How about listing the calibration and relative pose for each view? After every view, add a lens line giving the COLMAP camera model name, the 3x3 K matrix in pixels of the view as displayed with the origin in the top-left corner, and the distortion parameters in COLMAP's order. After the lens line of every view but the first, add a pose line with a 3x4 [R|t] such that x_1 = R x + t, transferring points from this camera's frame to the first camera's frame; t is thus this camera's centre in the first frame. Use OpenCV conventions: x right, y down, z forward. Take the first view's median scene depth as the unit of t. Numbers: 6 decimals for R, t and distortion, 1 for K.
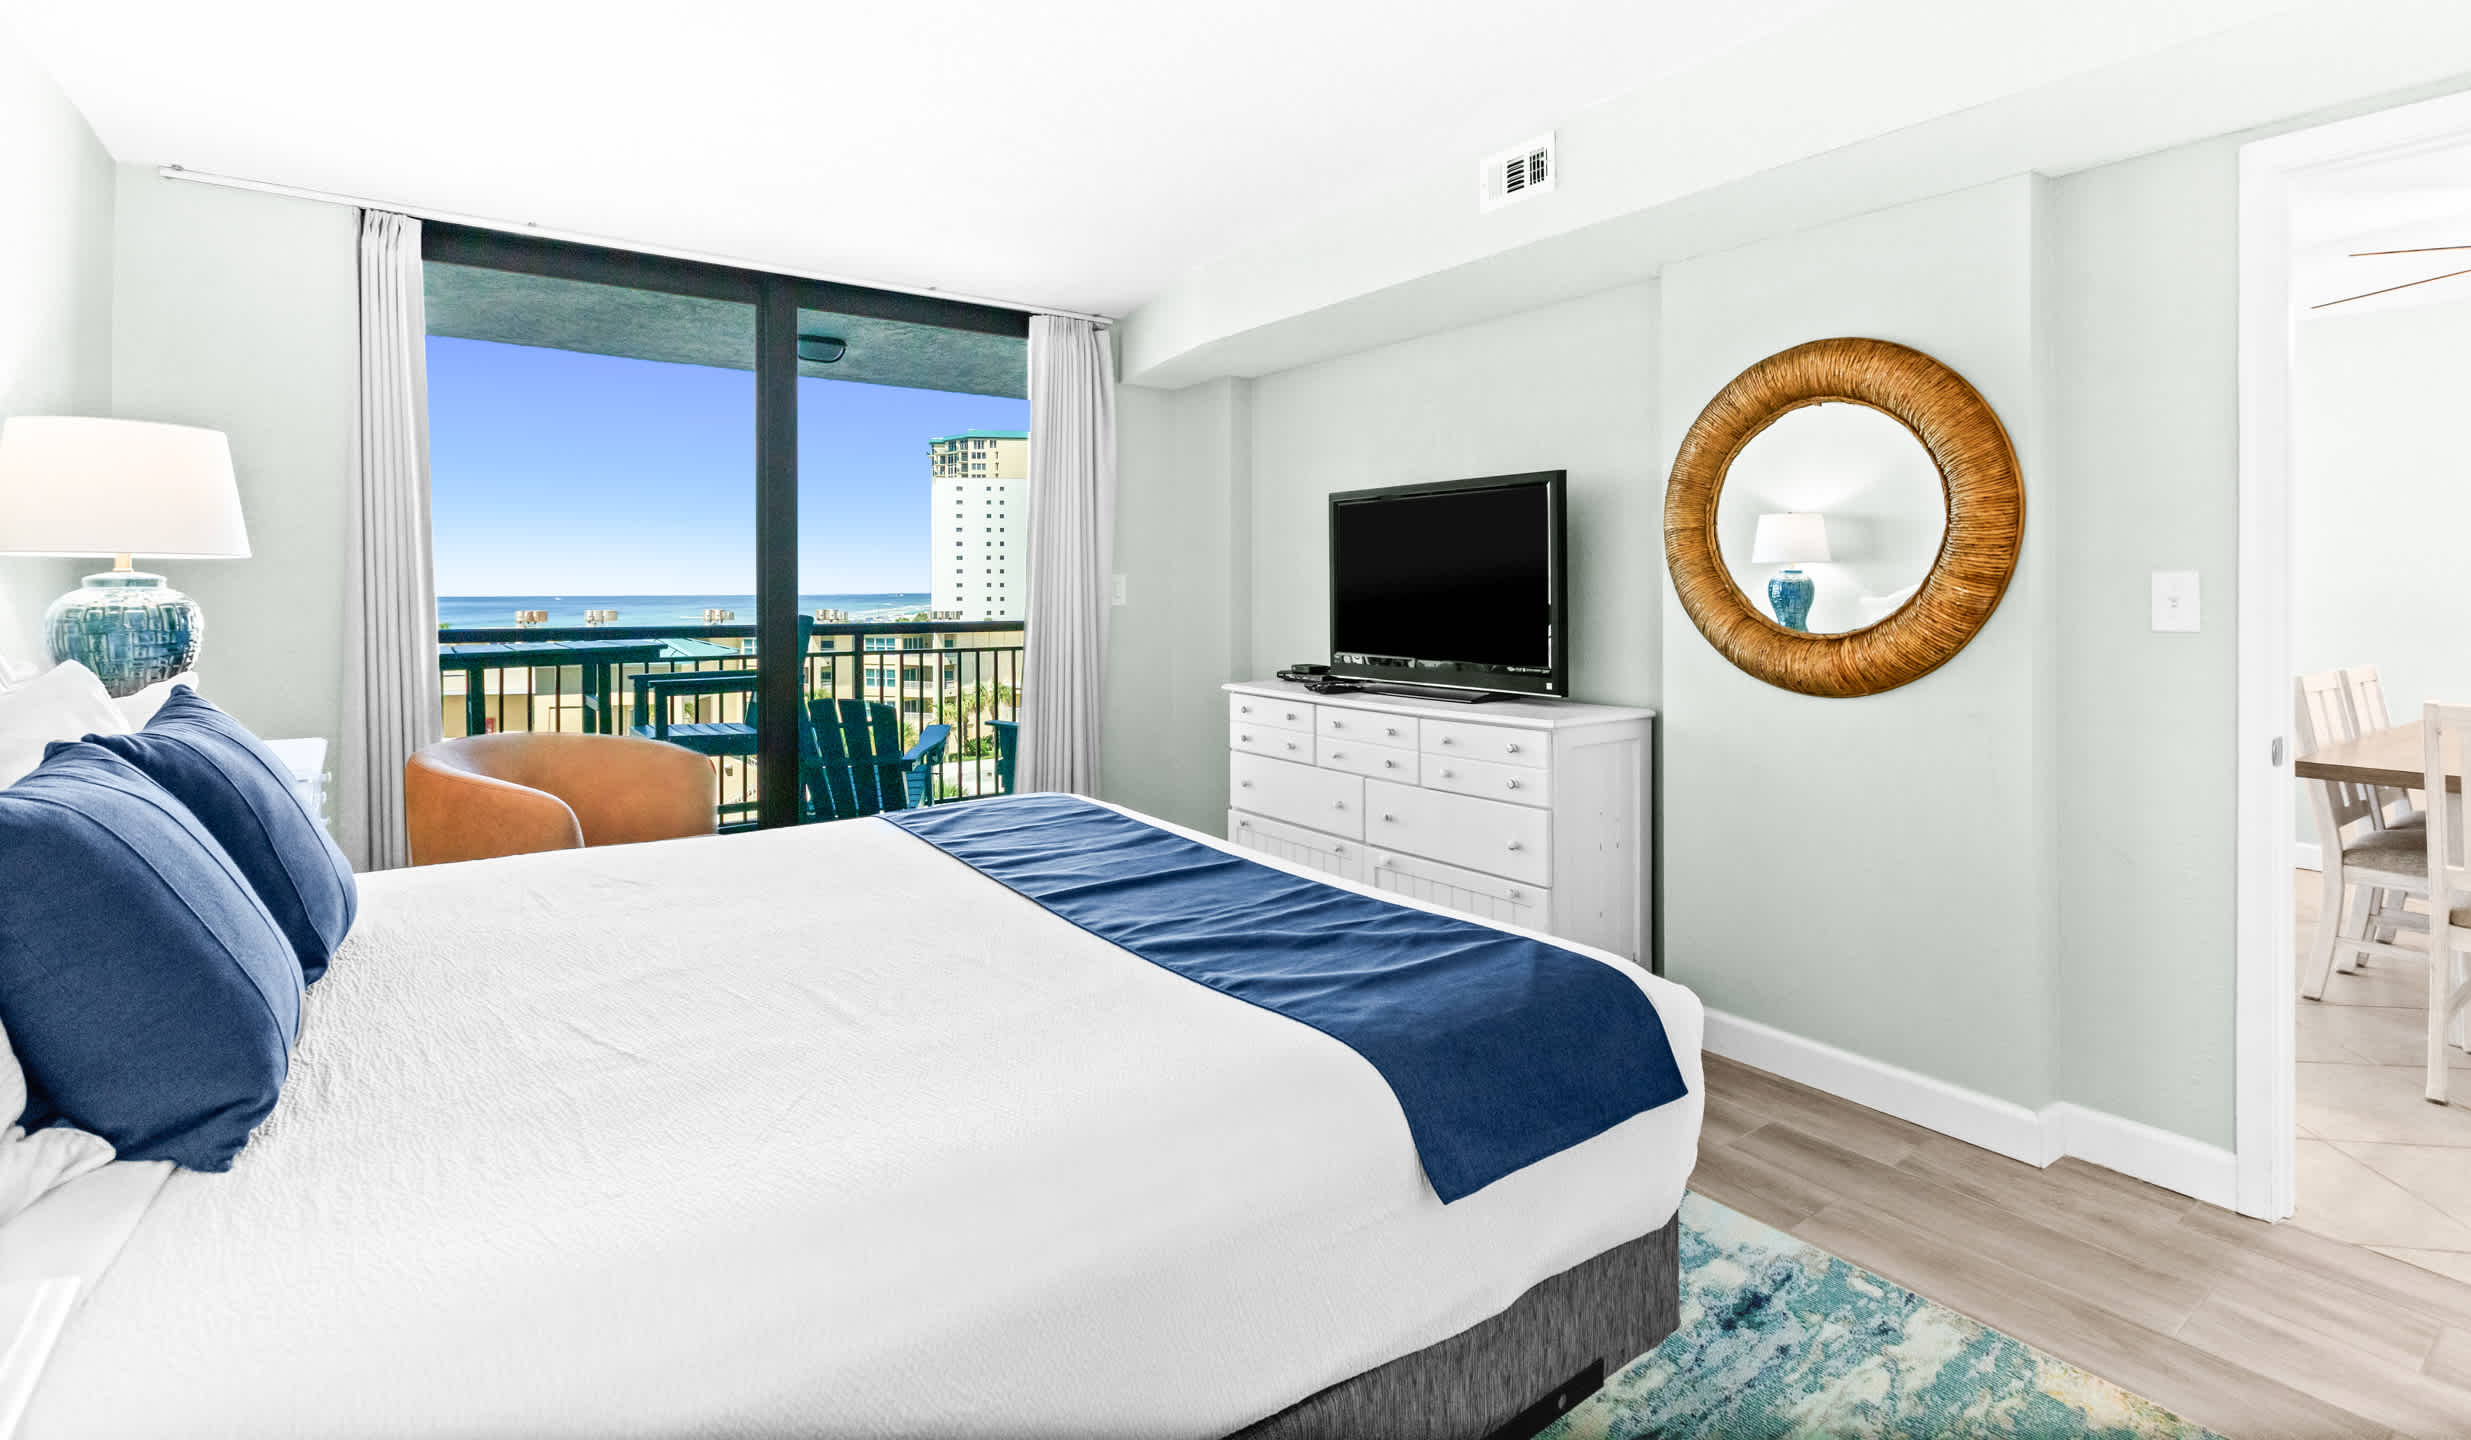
lens RADIAL K [[1148.9, 0, 1247.2], [0, 1148.9, 600.9], [0, 0, 1]] dist [-0.000563, 0.000304]
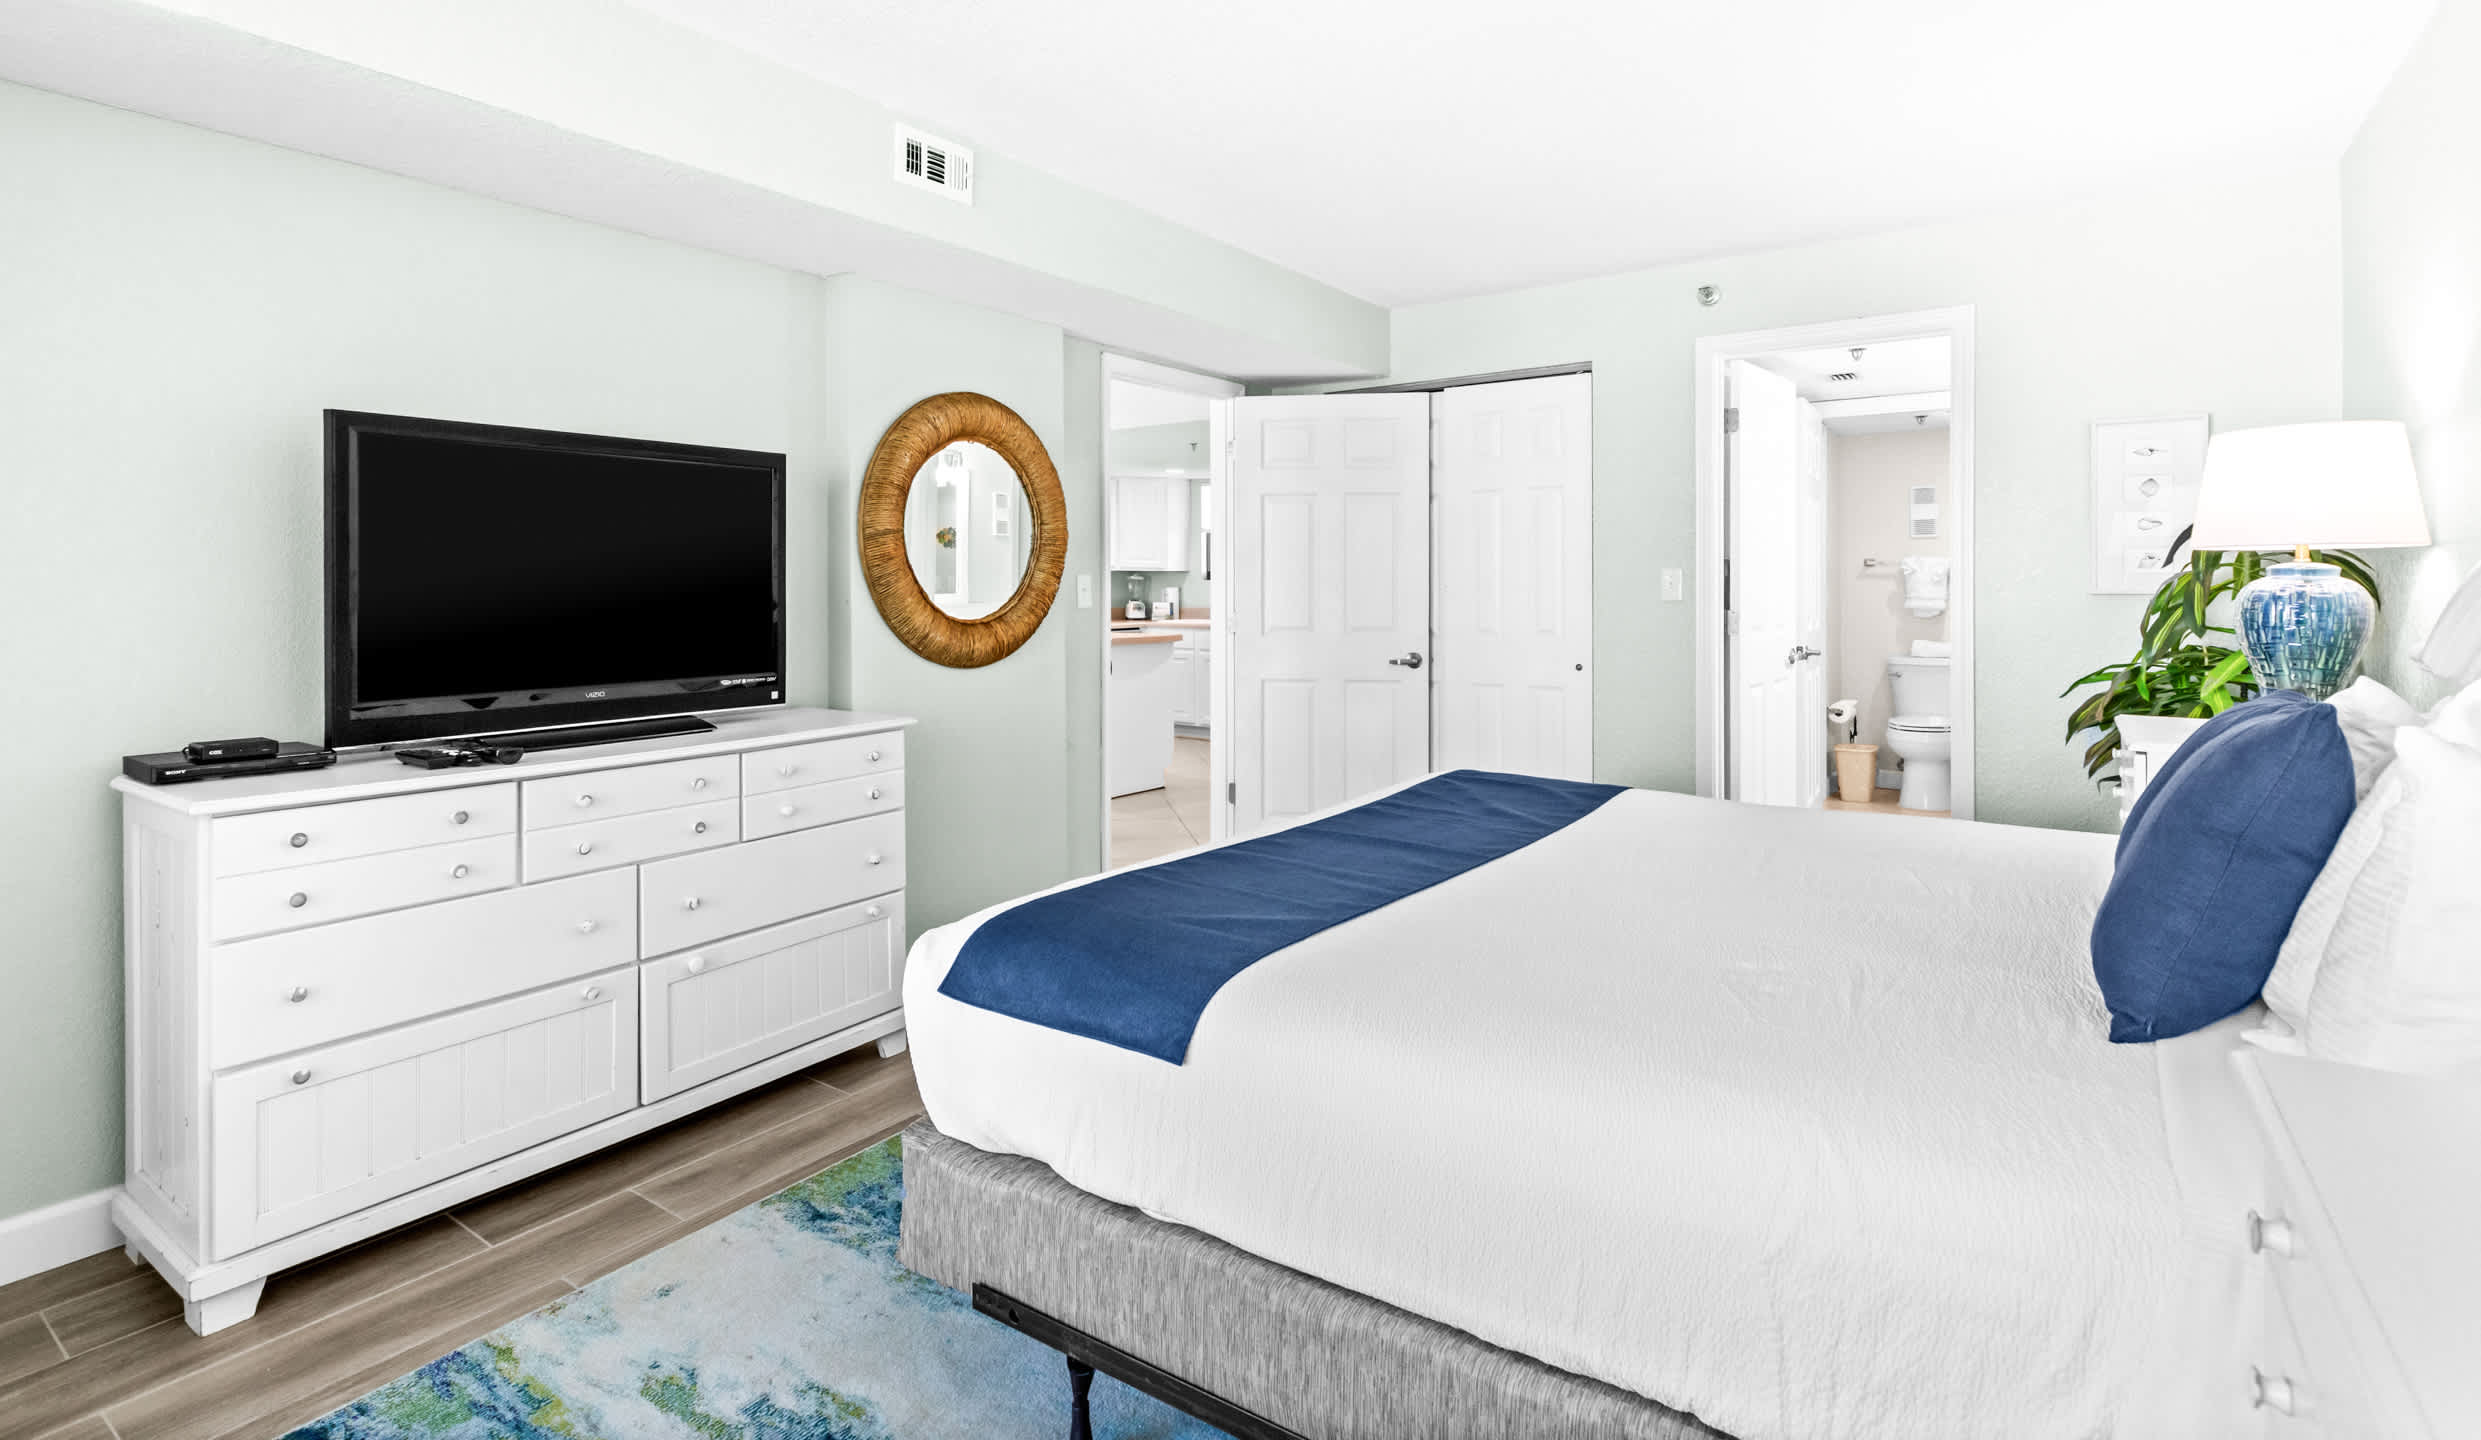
lens RADIAL K [[1228.9, 0, 1239.2], [0, 1228.9, 575.8], [0, 0, 1]] dist [0.000029, 0.000171]
pose [[-0.304482, 0.008050, 0.952484, -0.682408], [0.015011, 0.999881, -0.003652, -0.008133], [-0.952400, 0.013186, -0.304566, 0.864801]]
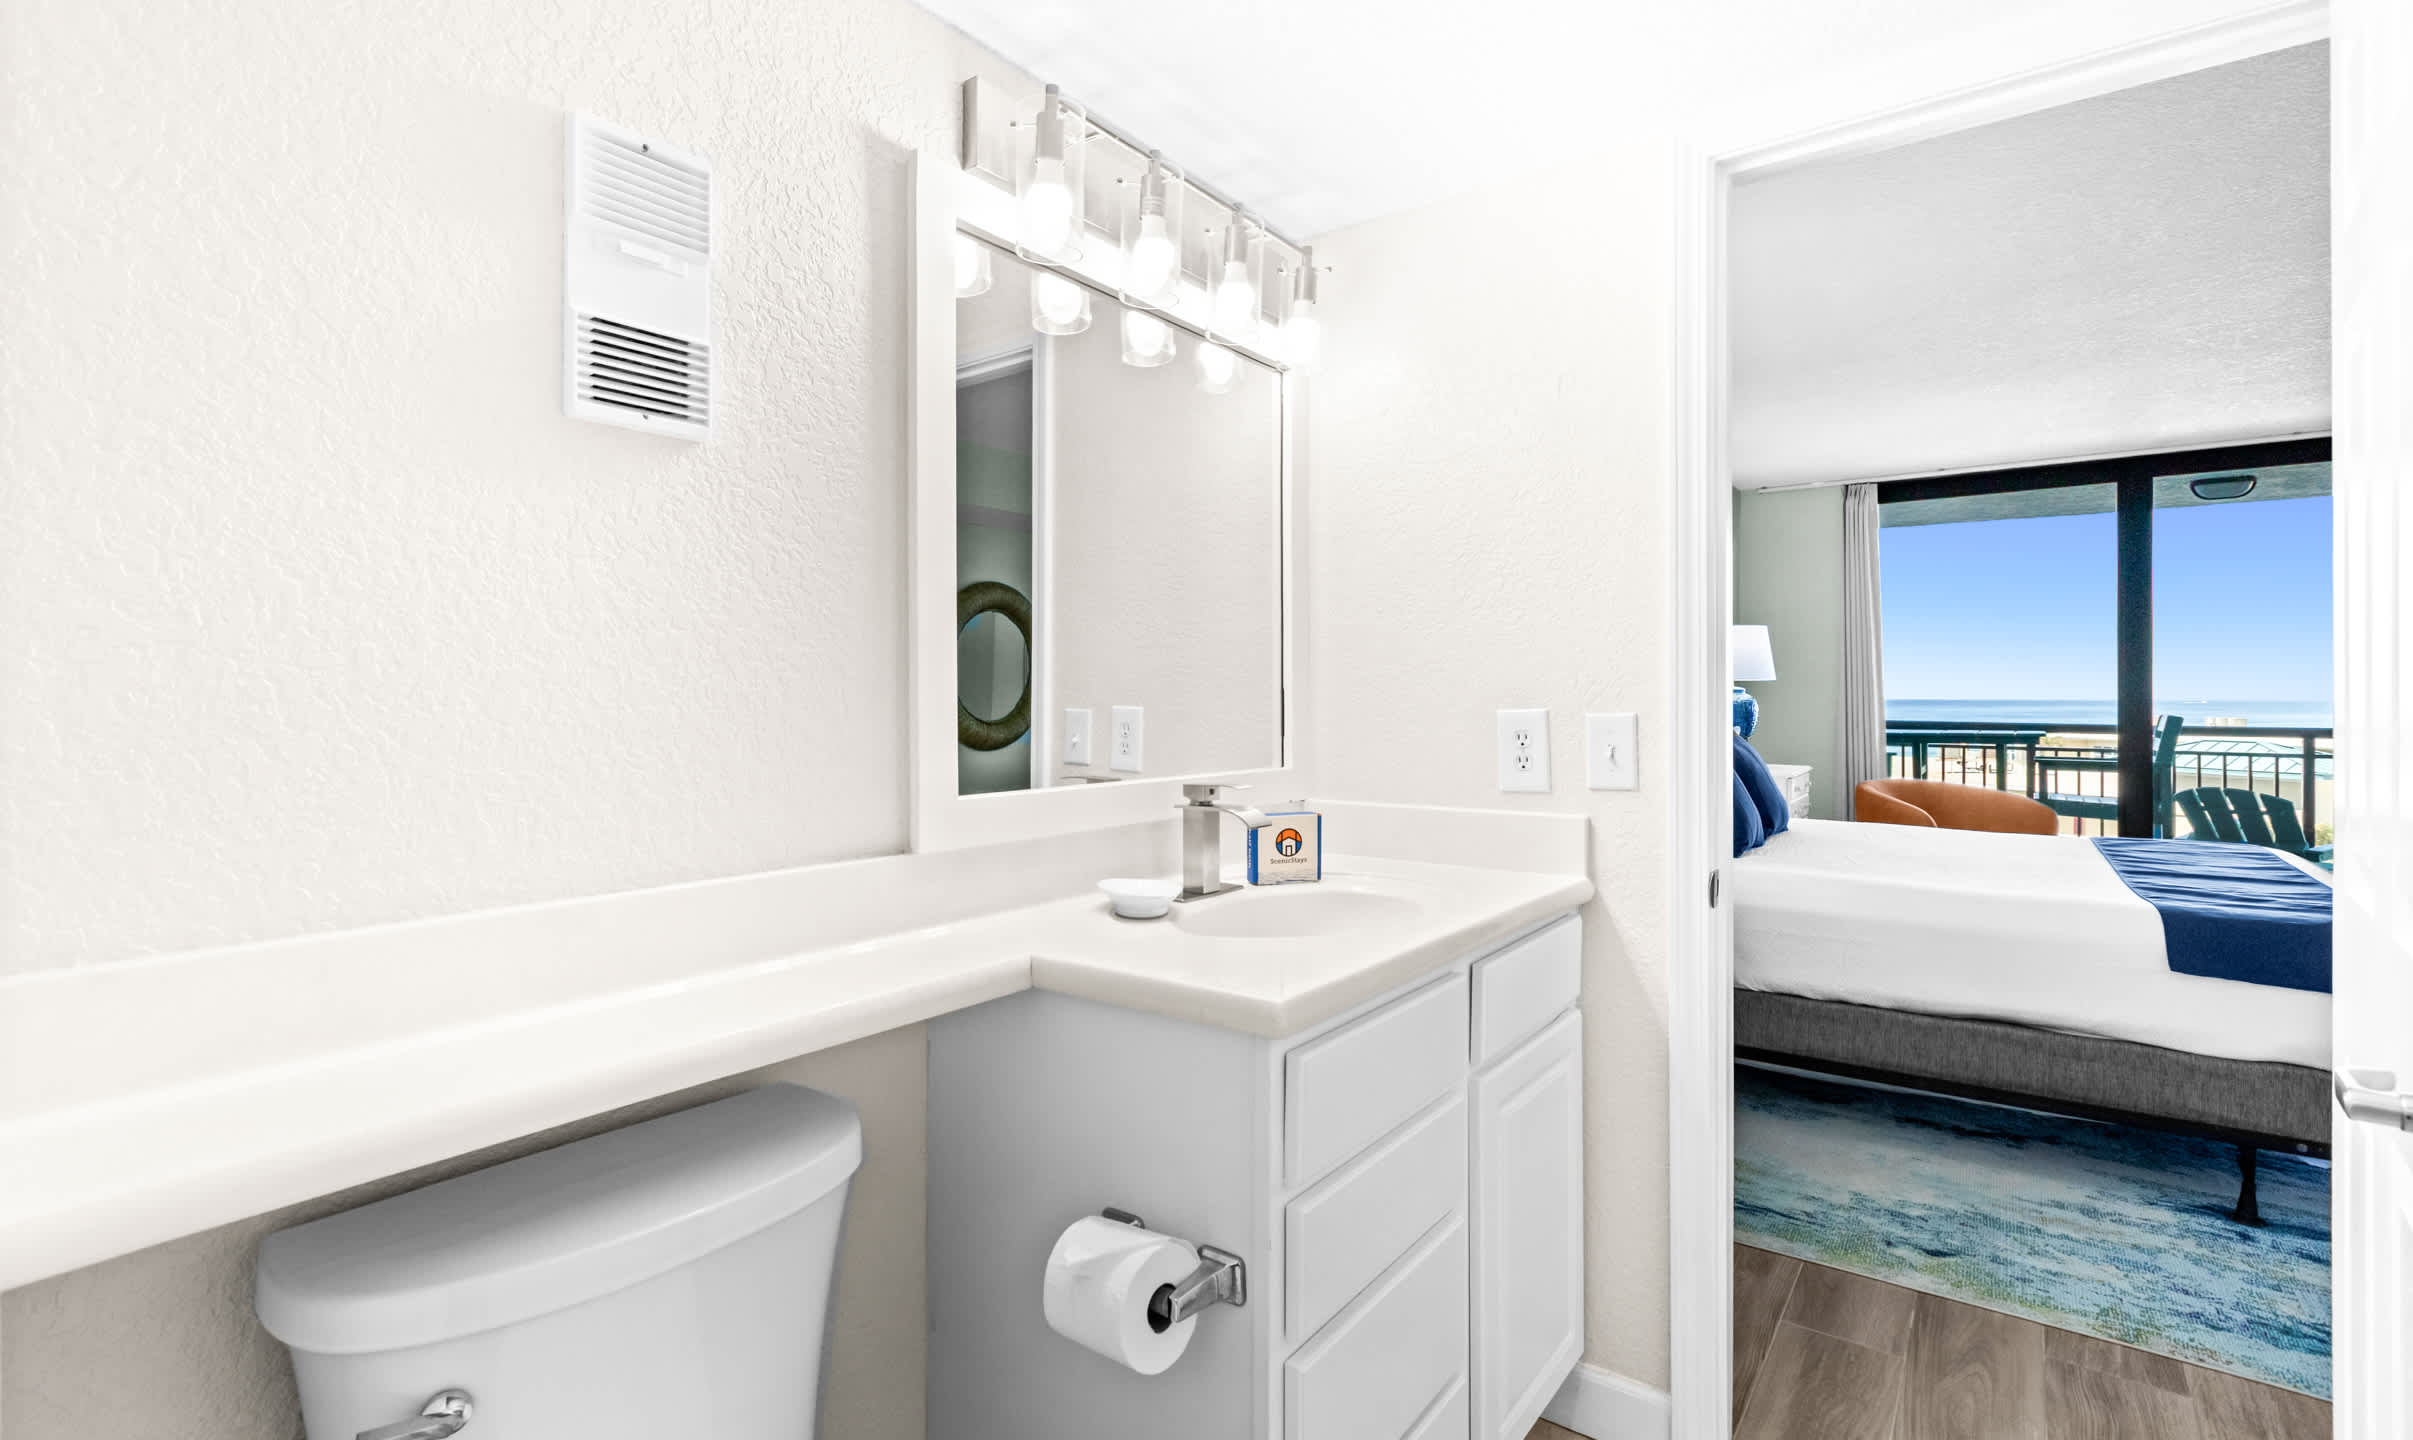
lens RADIAL K [[1102.5, 0, 1195.7], [0, 1102.5, 675.7], [0, 0, 1]] dist [0.000476, 0.000192]
pose [[0.289922, -0.021349, -0.956812, 0.556423], [-0.011130, 0.999608, -0.025676, 0.012654], [0.956986, 0.018094, 0.289570, -0.448827]]
